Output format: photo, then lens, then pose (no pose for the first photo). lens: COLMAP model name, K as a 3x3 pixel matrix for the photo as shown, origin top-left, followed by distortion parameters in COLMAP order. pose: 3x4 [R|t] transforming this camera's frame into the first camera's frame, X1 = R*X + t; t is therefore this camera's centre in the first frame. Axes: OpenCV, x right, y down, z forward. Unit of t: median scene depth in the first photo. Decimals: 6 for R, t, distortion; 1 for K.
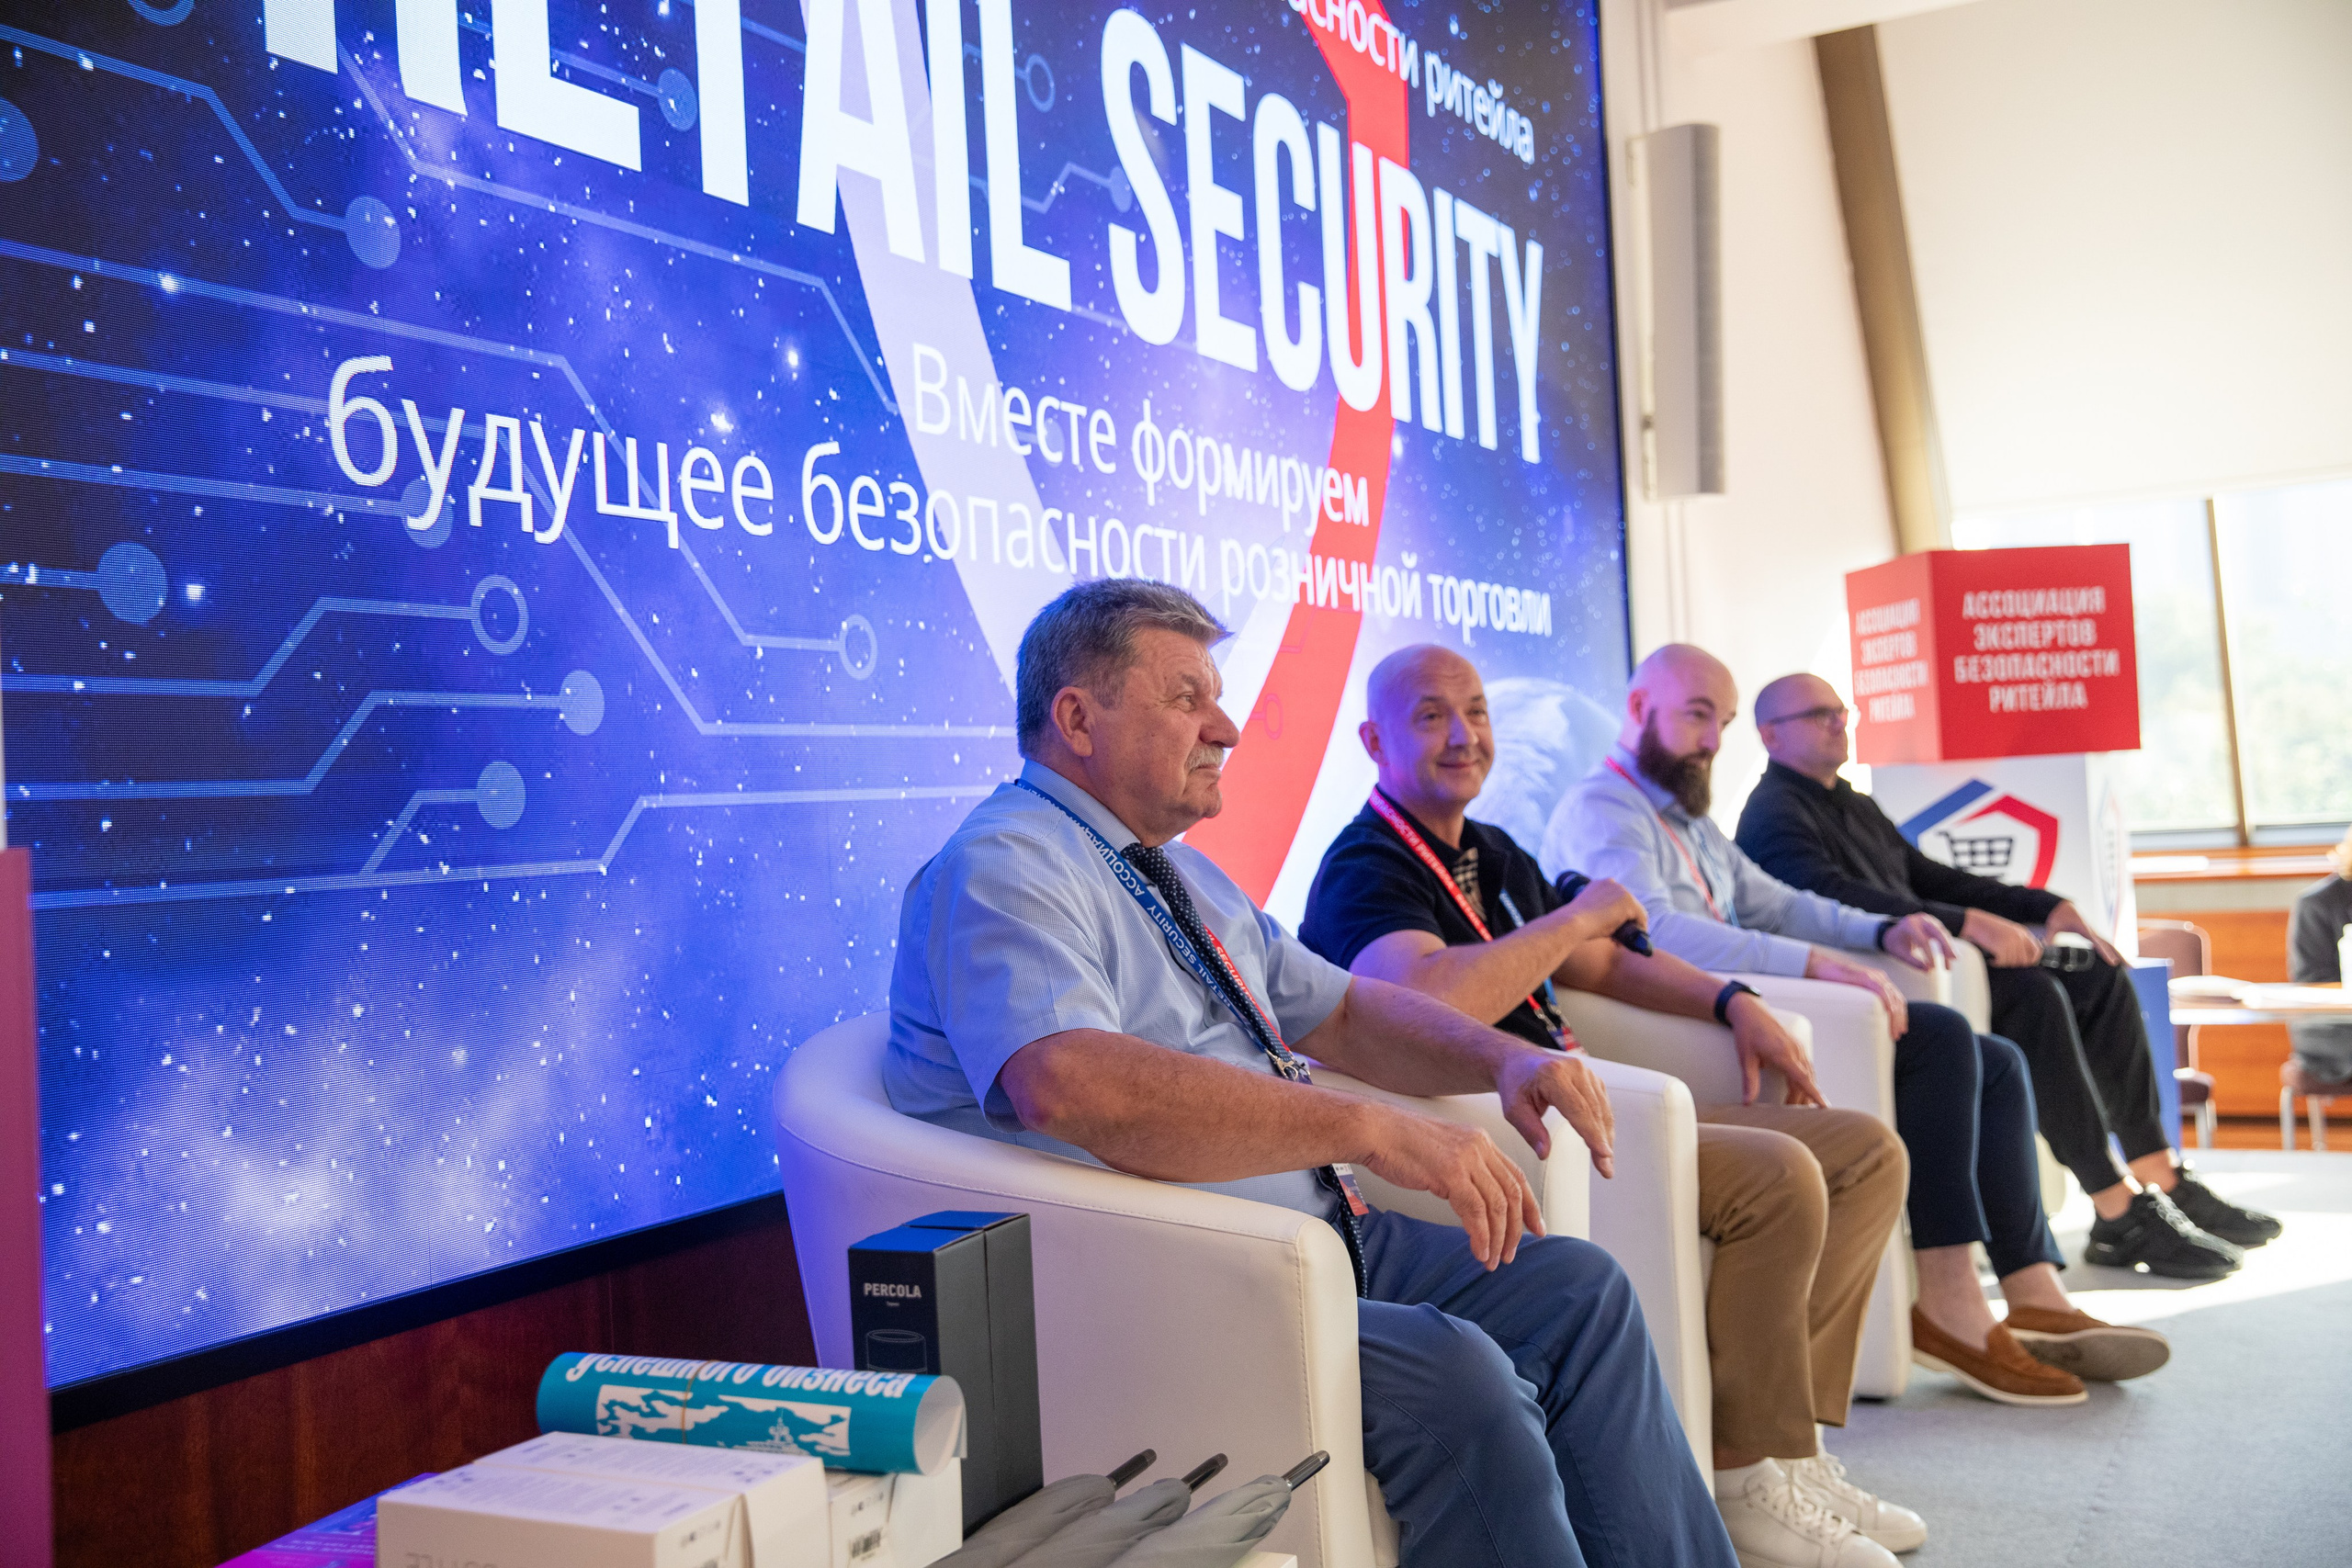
lens RADIAL K [[2231.1, 0, 1095.2], [0, 2231.1, 797.4], [0, 0, 1]] dist [0.002194, 0.000000]
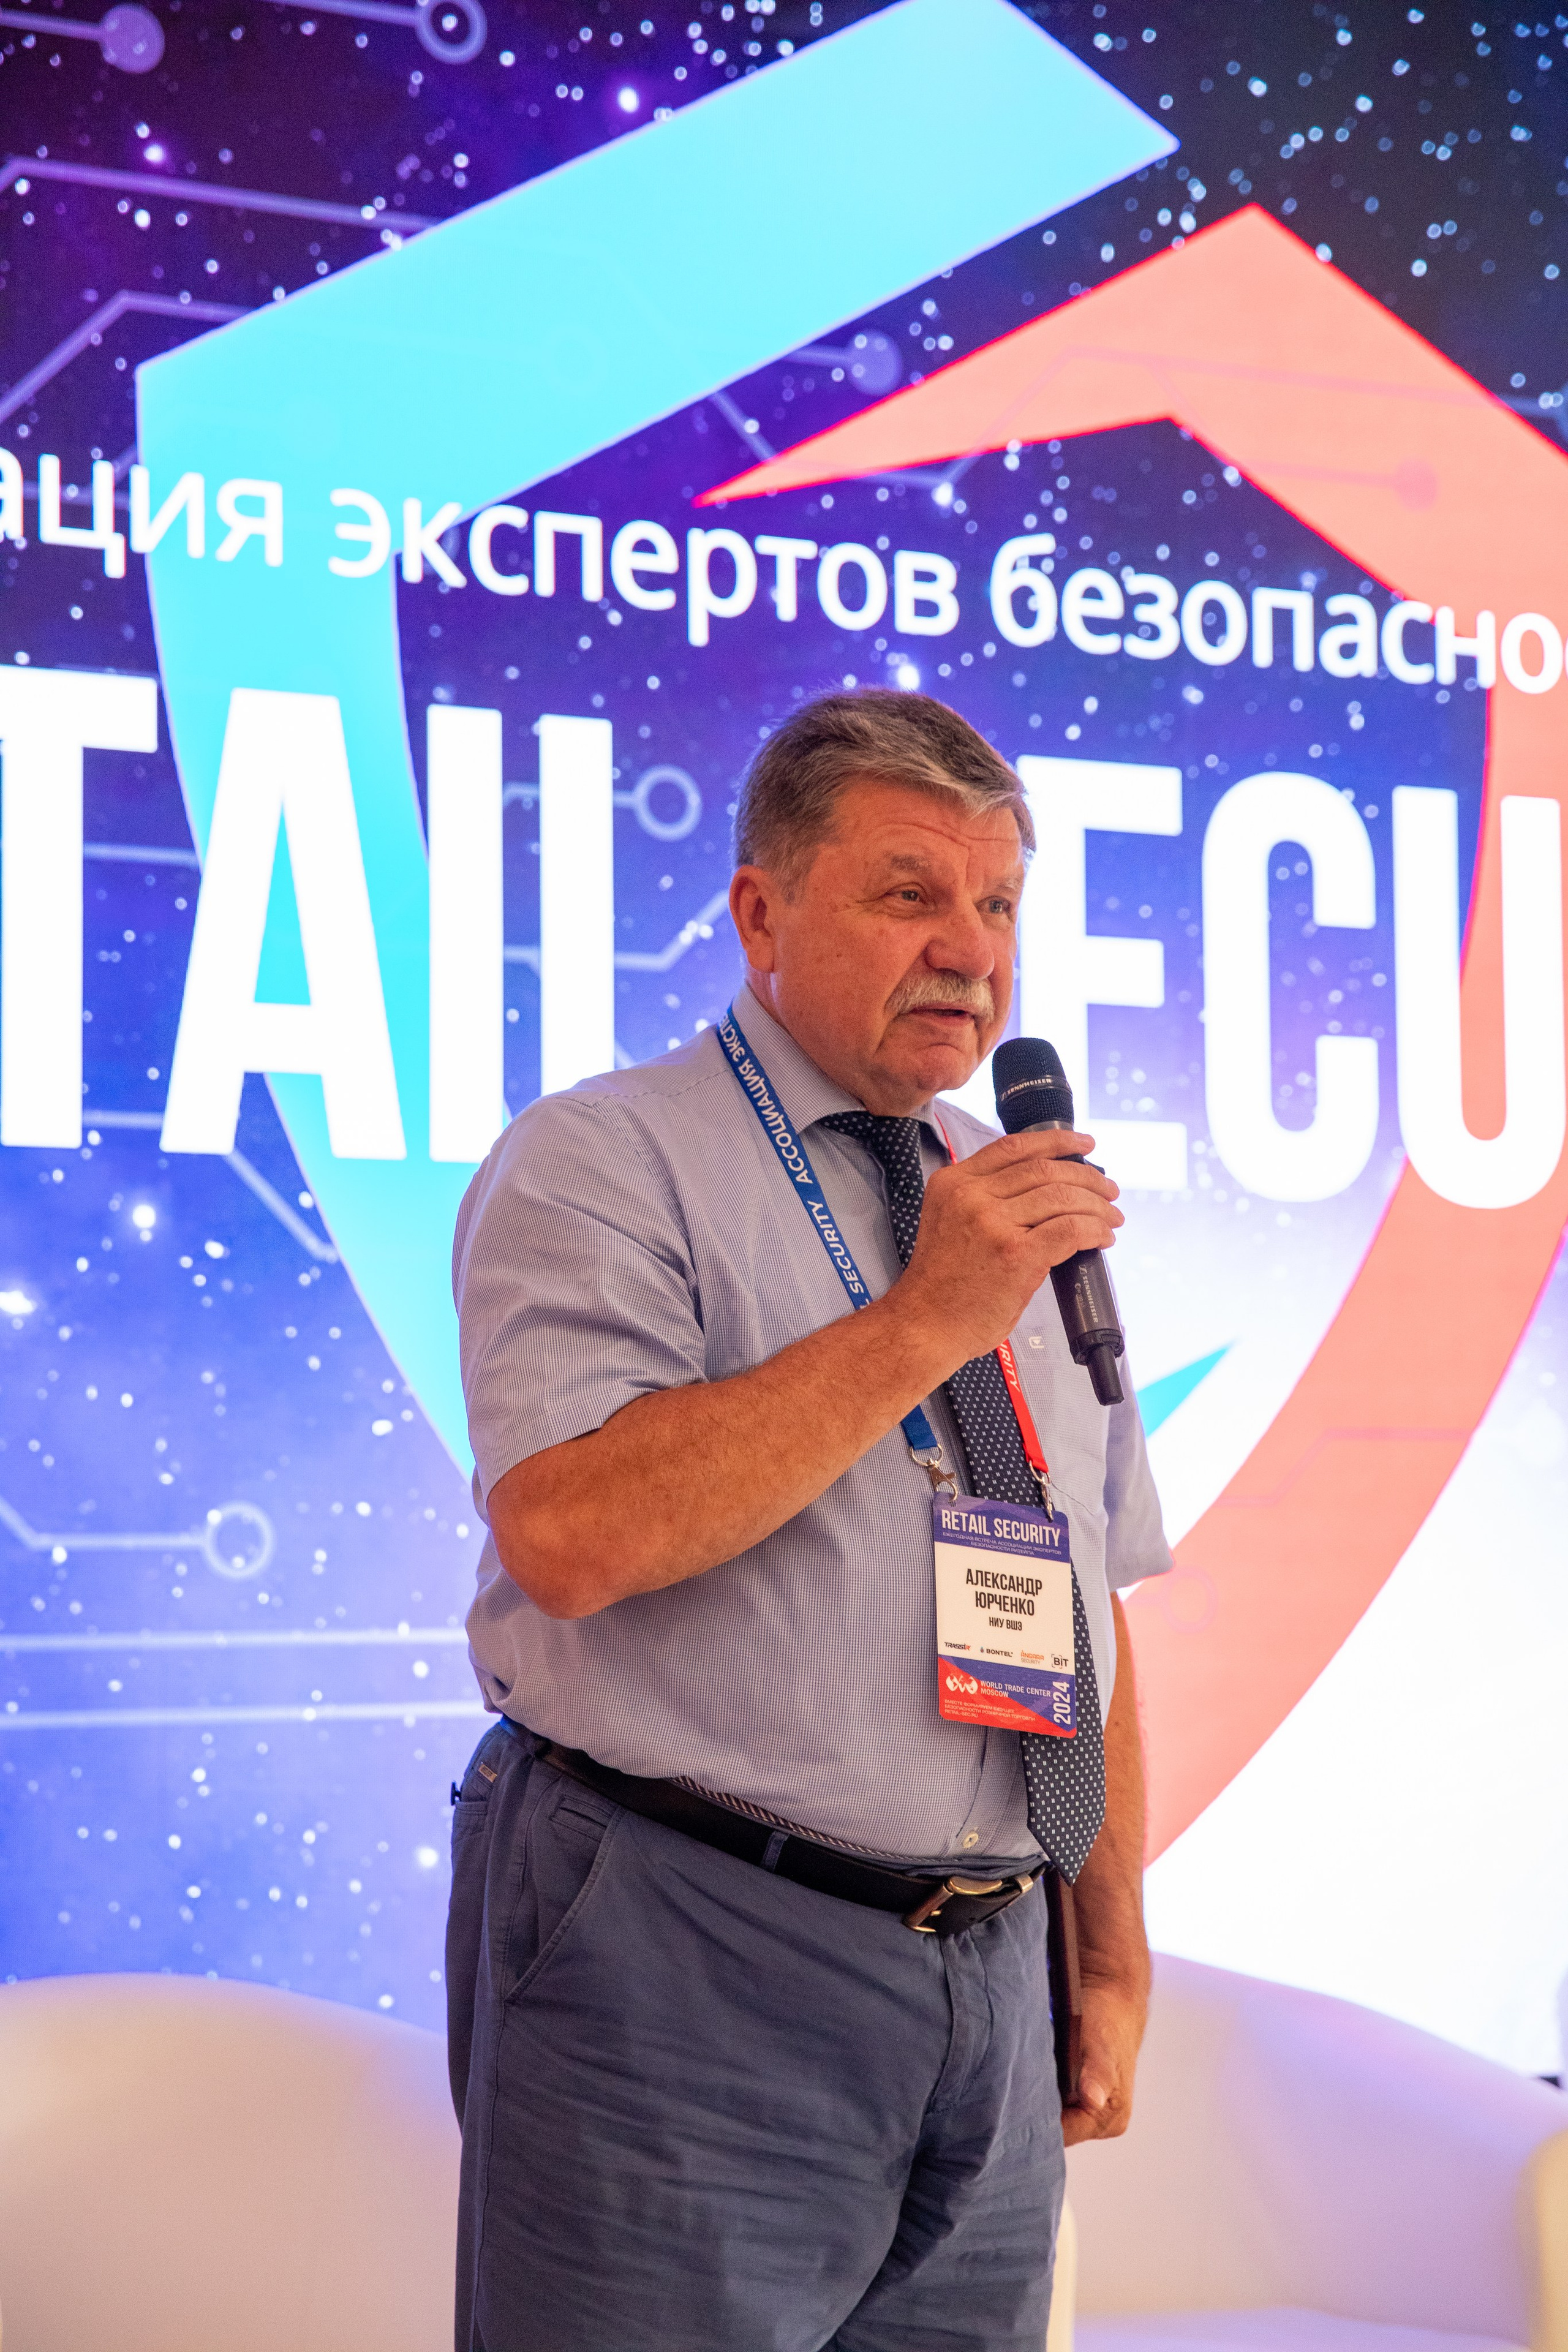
lens RADIAL K [[4326.2, 0, 768.2], [0, 4326.2, 1211.5], [0, 0, 1]] dist [0.219926, 0.000000]
pose [[0.826498, -0.009411, -0.562861, 1.003210], [-0.028799, 0.997844, -0.058972, -0.101052], [0.562203, 0.064950, 0.824445, -0.269697]]
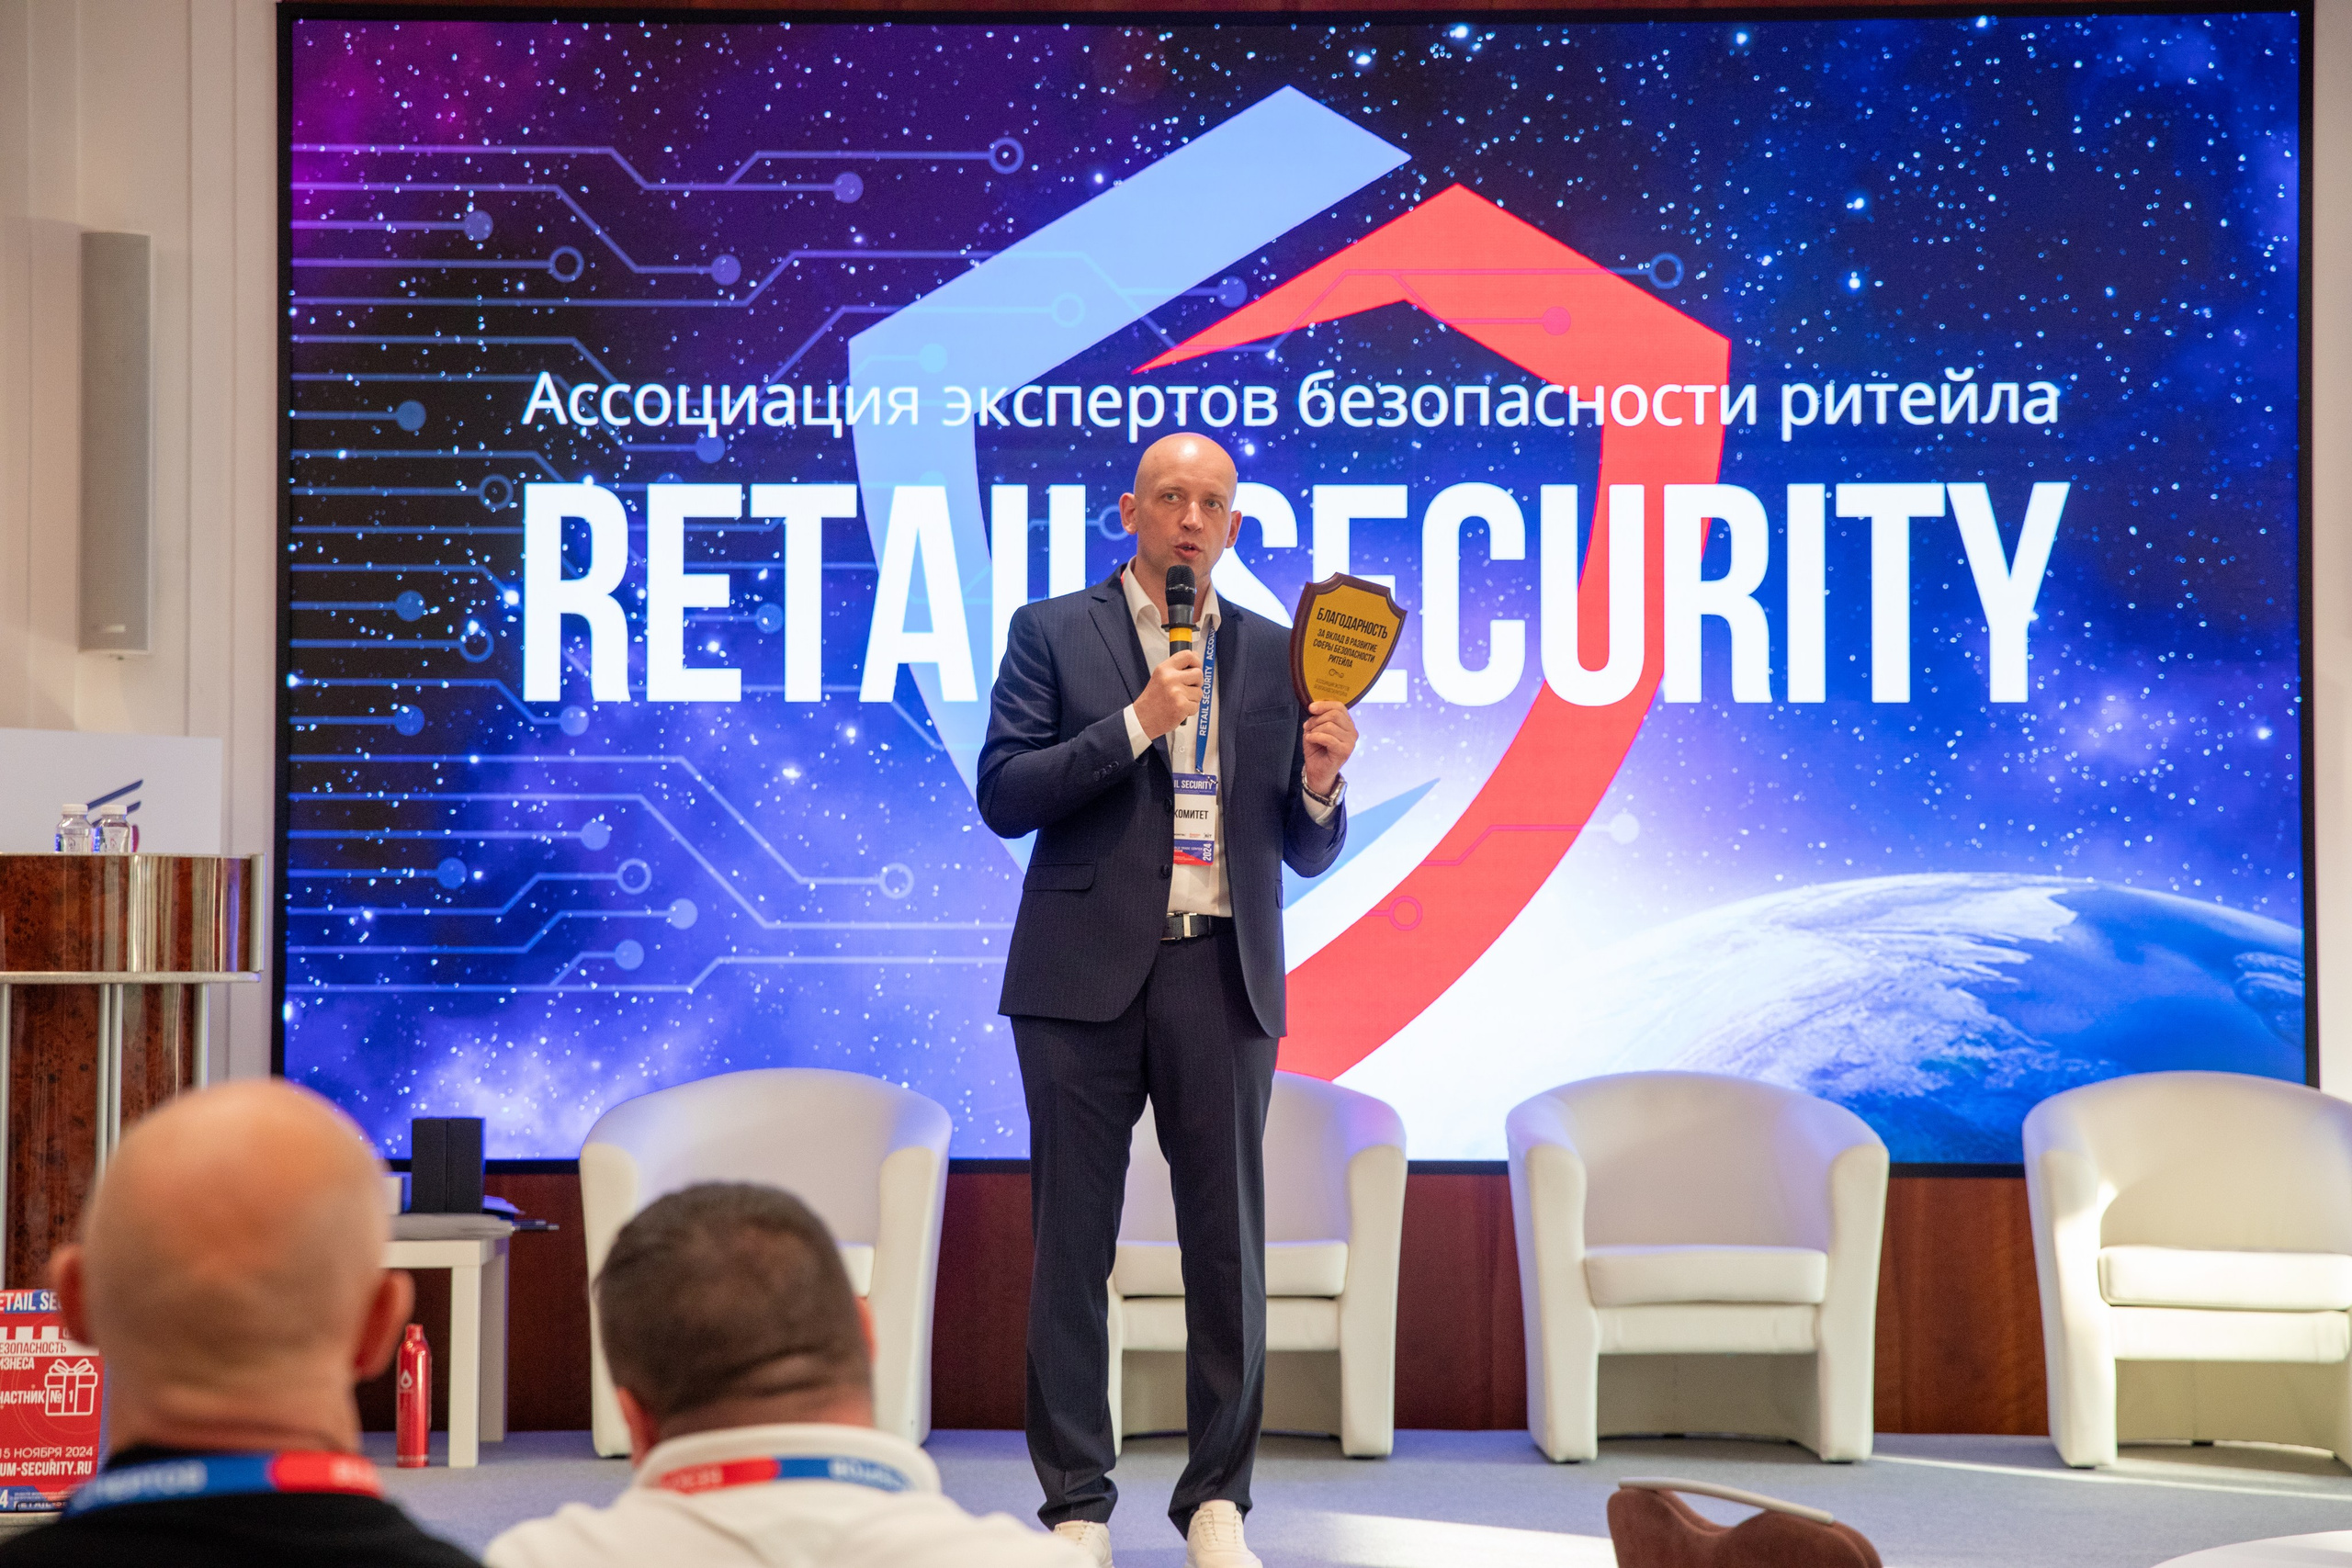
lens RADIAL K [[4325.8, 0, 1163.1], [0, 4325.8, 815.0], [0, 0, 1]] dist [0.219926, 0.000000]
pose [[0.494892, 0.014859, -0.868827, 3.144576], [-0.022480, 0.999738, 0.004293, -0.142950], [0.868663, 0.017407, 0.495097, -0.596718]]
